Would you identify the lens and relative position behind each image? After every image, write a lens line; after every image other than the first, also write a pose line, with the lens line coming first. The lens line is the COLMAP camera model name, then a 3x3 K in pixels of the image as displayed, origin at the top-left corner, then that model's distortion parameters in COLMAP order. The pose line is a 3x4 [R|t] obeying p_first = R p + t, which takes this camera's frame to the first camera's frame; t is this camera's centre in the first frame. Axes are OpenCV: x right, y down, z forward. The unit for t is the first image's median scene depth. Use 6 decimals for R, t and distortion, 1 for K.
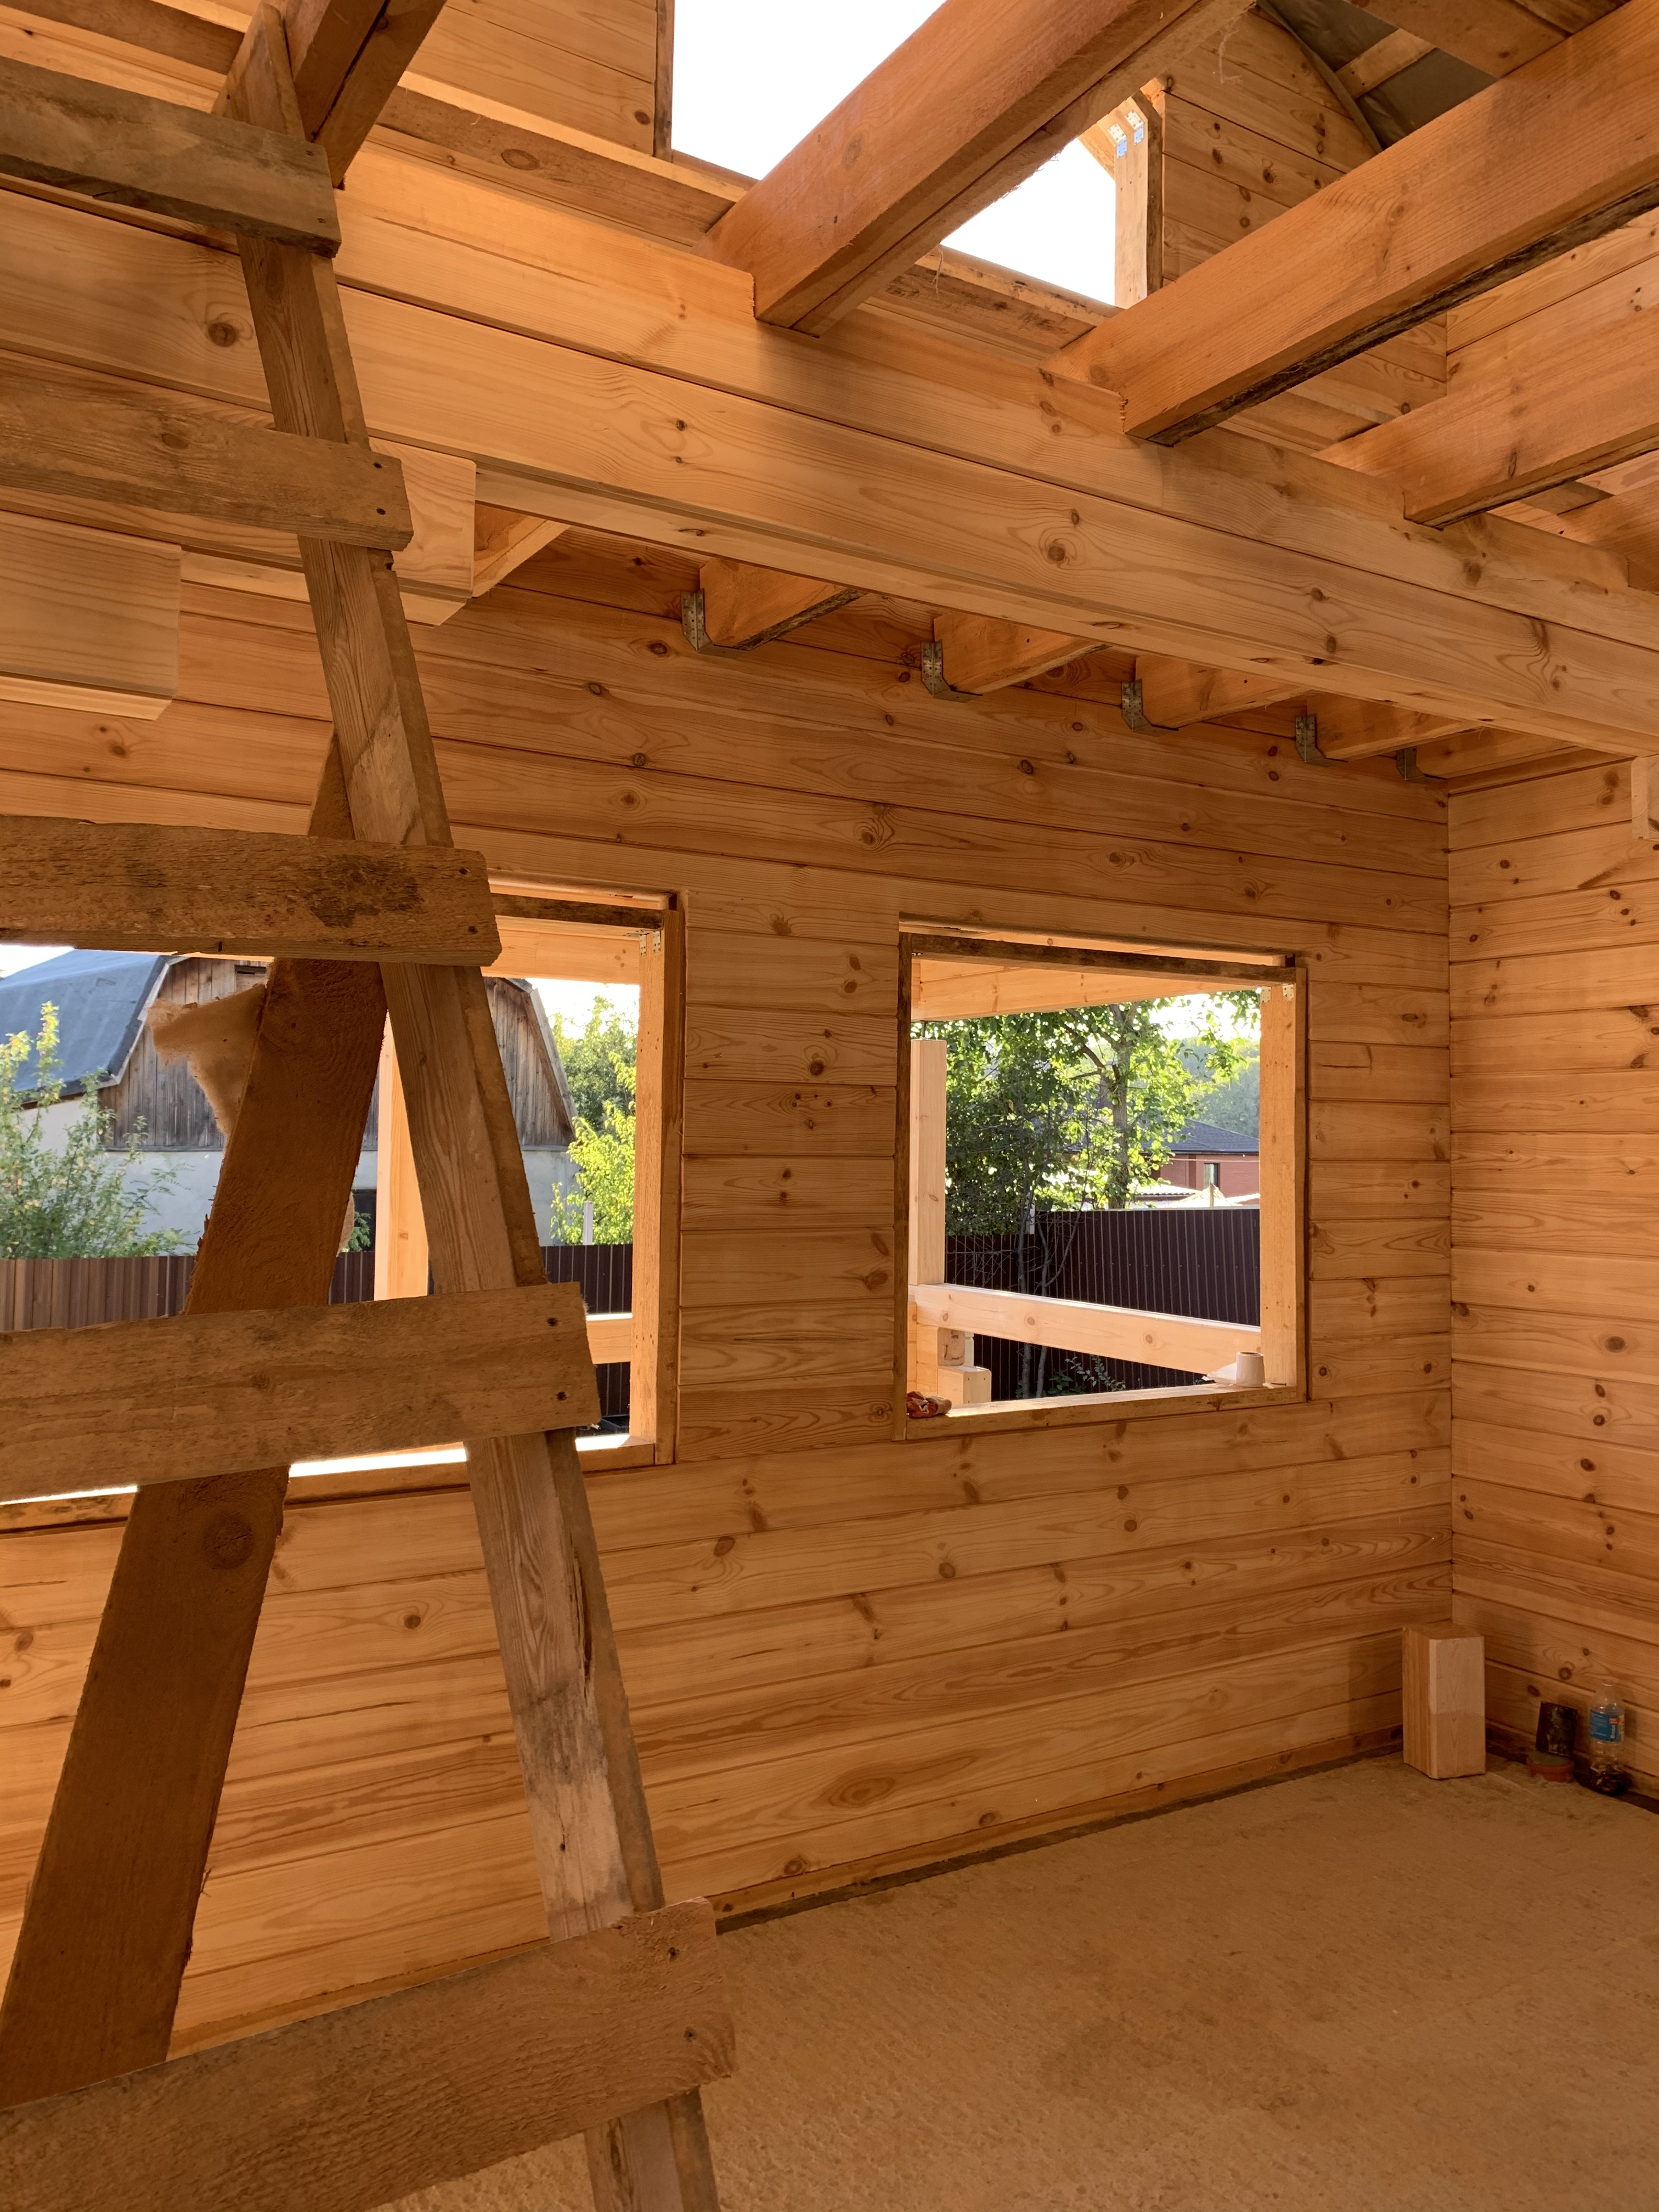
lens RADIAL K [[1697.8, 0, 813.6], [0, 1697.8, 1109.3], [0, 0, 1]] dist [0.033801, -0.077956]
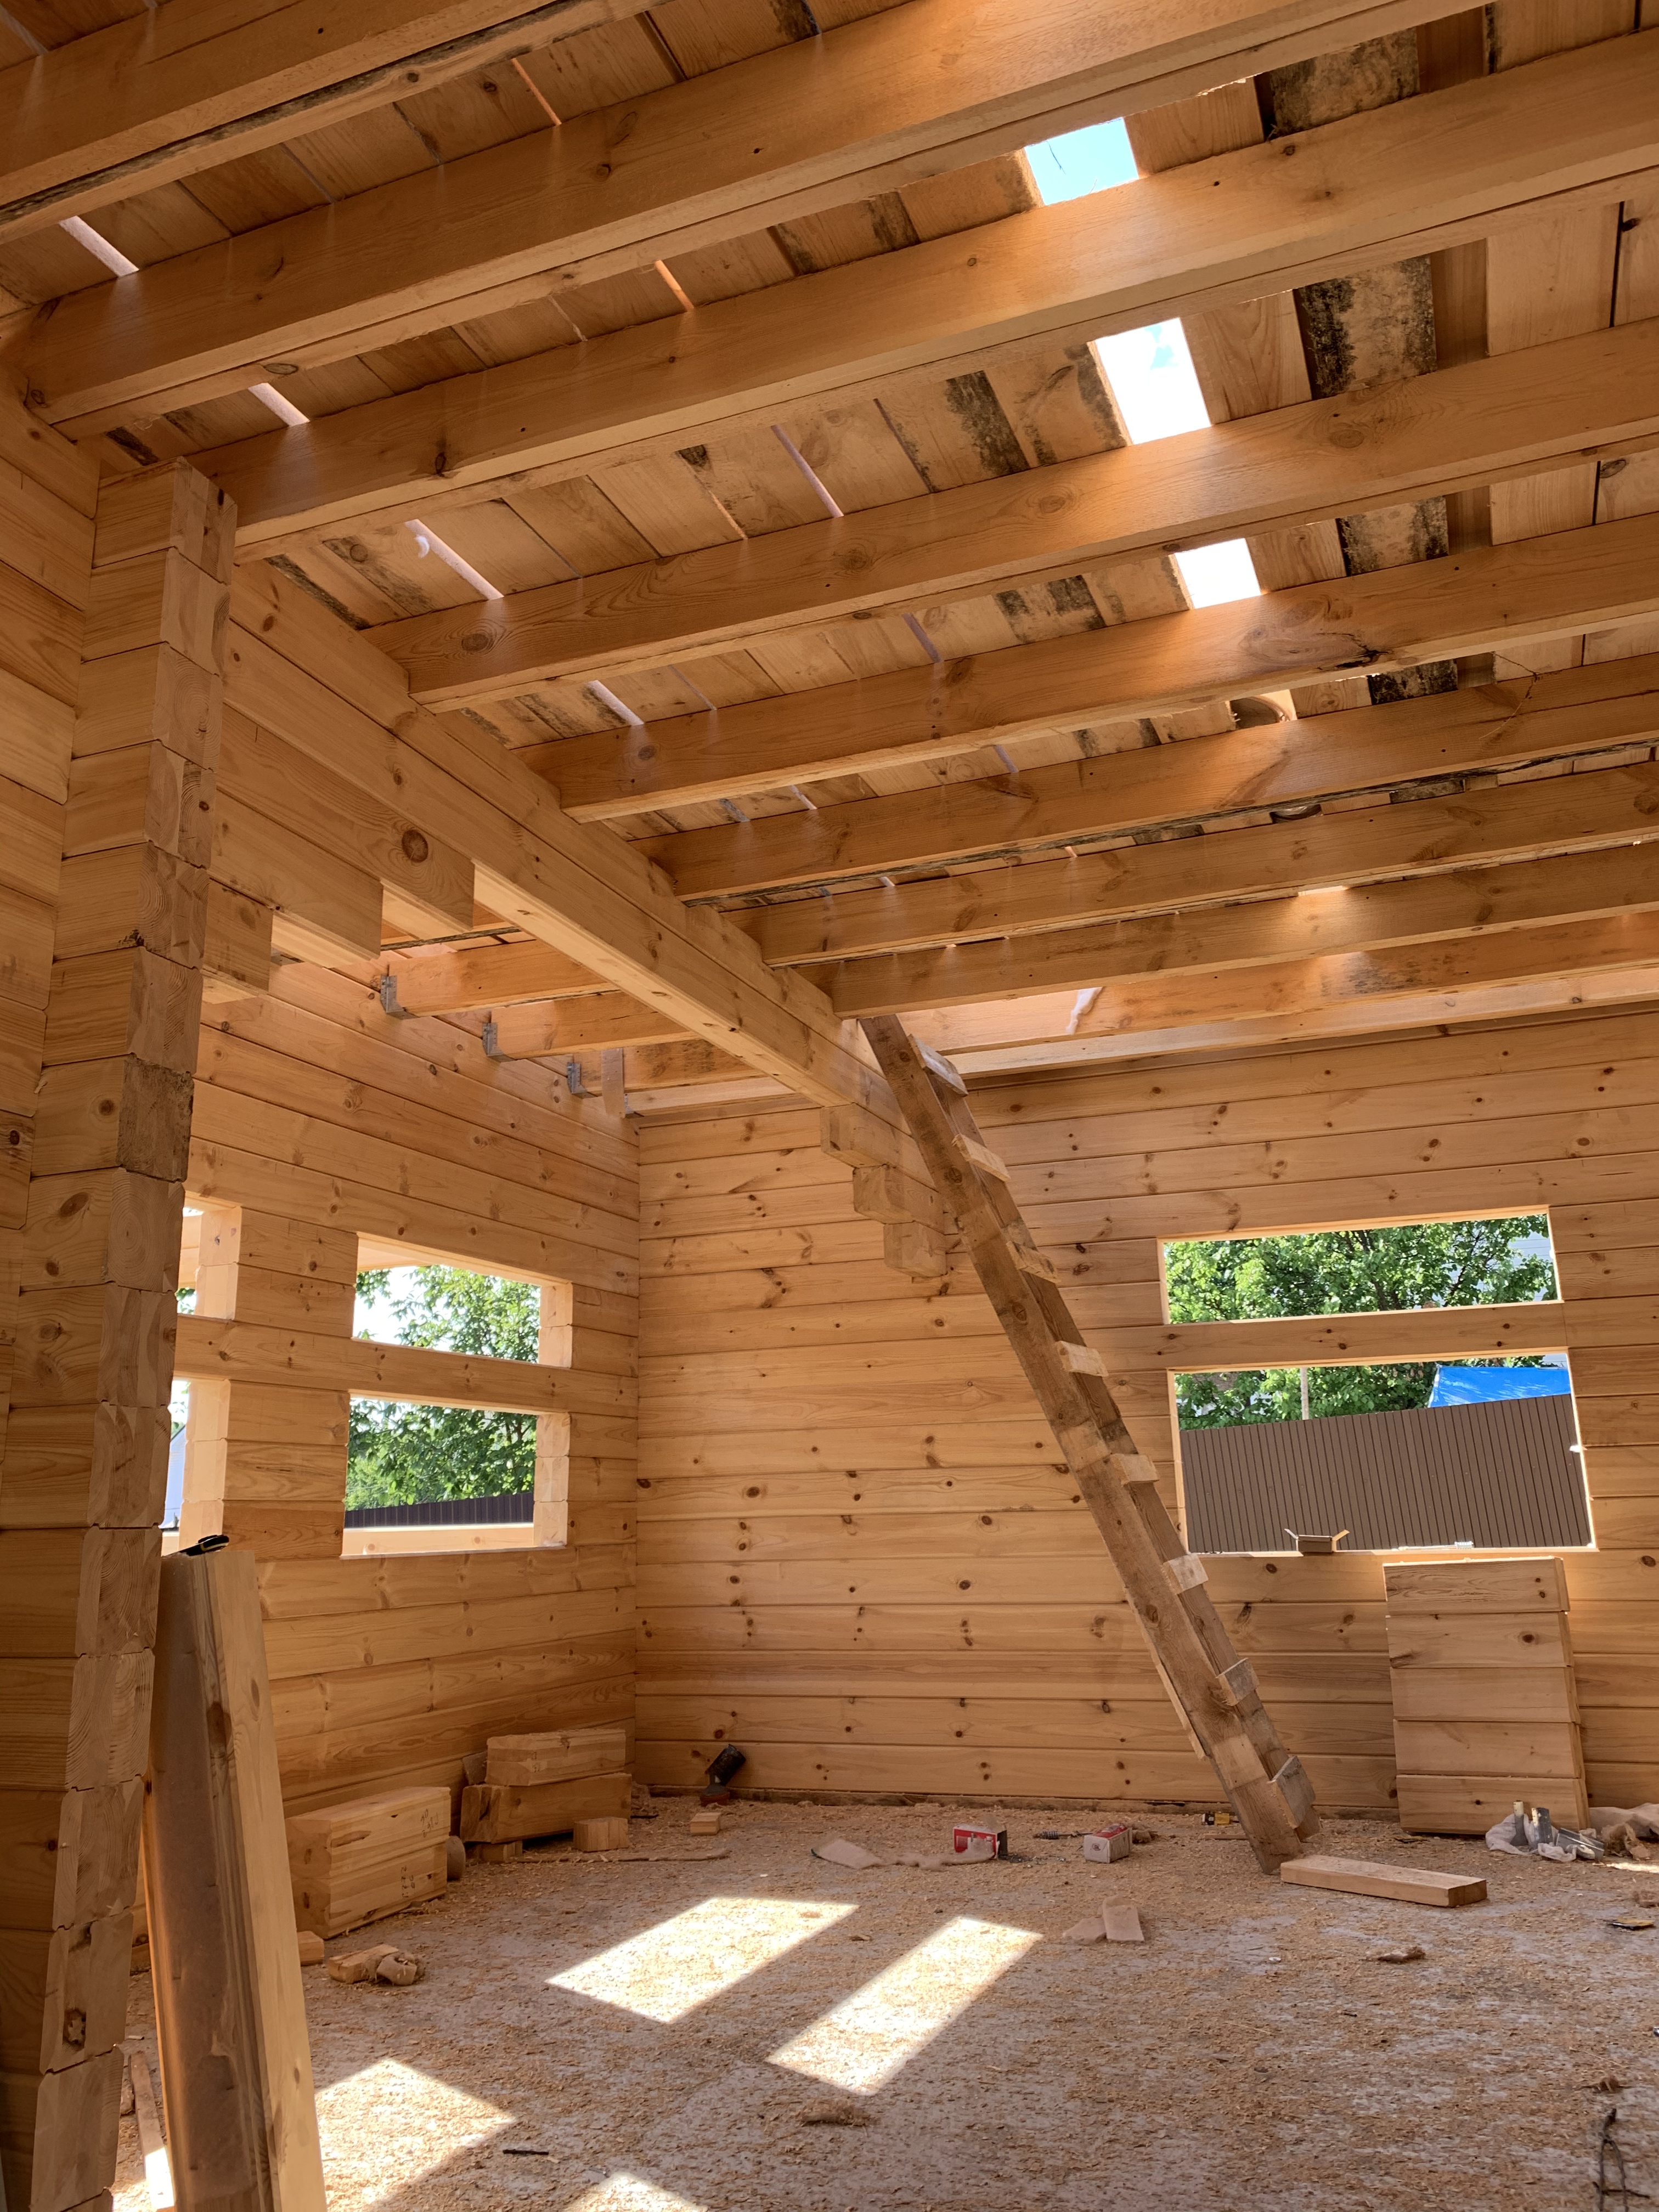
lens RADIAL K [[1697.8, 0, 838.0], [0, 1697.8, 1099.6], [0, 0, 1]] dist [0.033801, -0.077956]
pose [[0.794527, 0.115008, 0.596238, -0.404873], [0.014610, 0.977995, -0.208114, 0.110988], [-0.607053, 0.174064, 0.775364, -0.272108]]
